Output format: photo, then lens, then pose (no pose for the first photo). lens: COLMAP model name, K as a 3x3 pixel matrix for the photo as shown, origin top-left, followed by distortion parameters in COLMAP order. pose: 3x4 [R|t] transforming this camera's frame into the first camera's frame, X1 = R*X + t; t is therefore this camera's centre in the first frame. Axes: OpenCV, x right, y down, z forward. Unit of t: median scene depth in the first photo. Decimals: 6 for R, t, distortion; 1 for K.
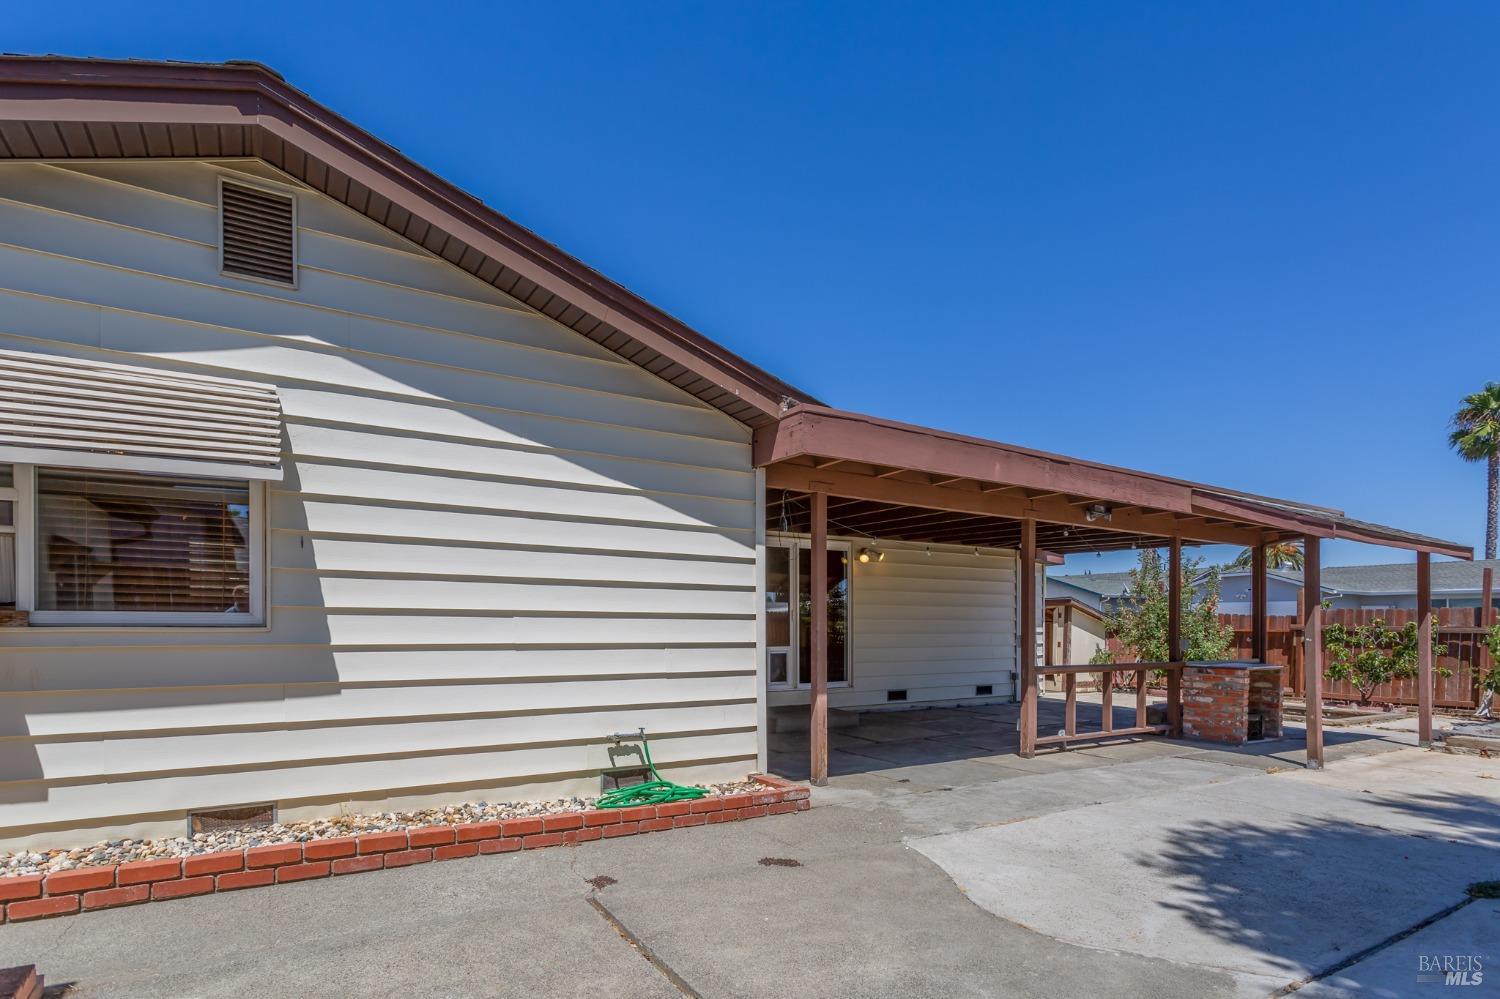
lens RADIAL K [[806.2, 0, 731.7], [0, 806.2, 537.1], [0, 0, 1]] dist [0.005188, 0.001371]
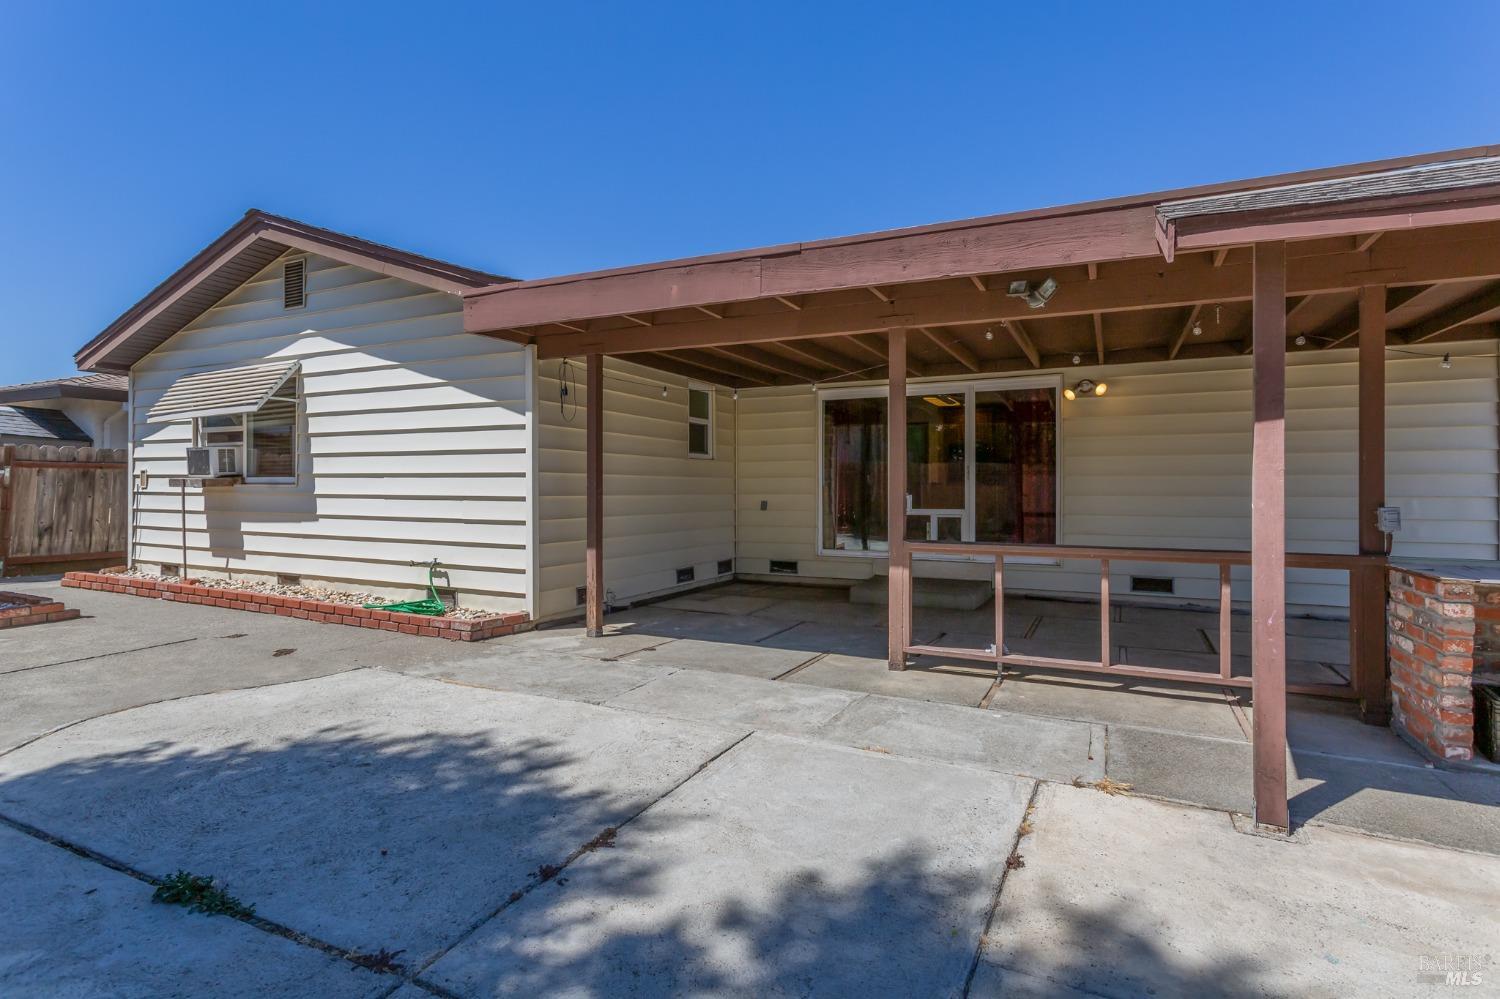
lens RADIAL K [[746.8, 0, 750.3], [0, 746.8, 438.3], [0, 0, 1]] dist [0.001678, 0.000928]
pose [[0.529795, -0.058525, -0.846104, 1.270570], [0.089571, 0.995898, -0.012801, 0.102731], [0.843382, -0.069004, 0.532865, 0.815107]]
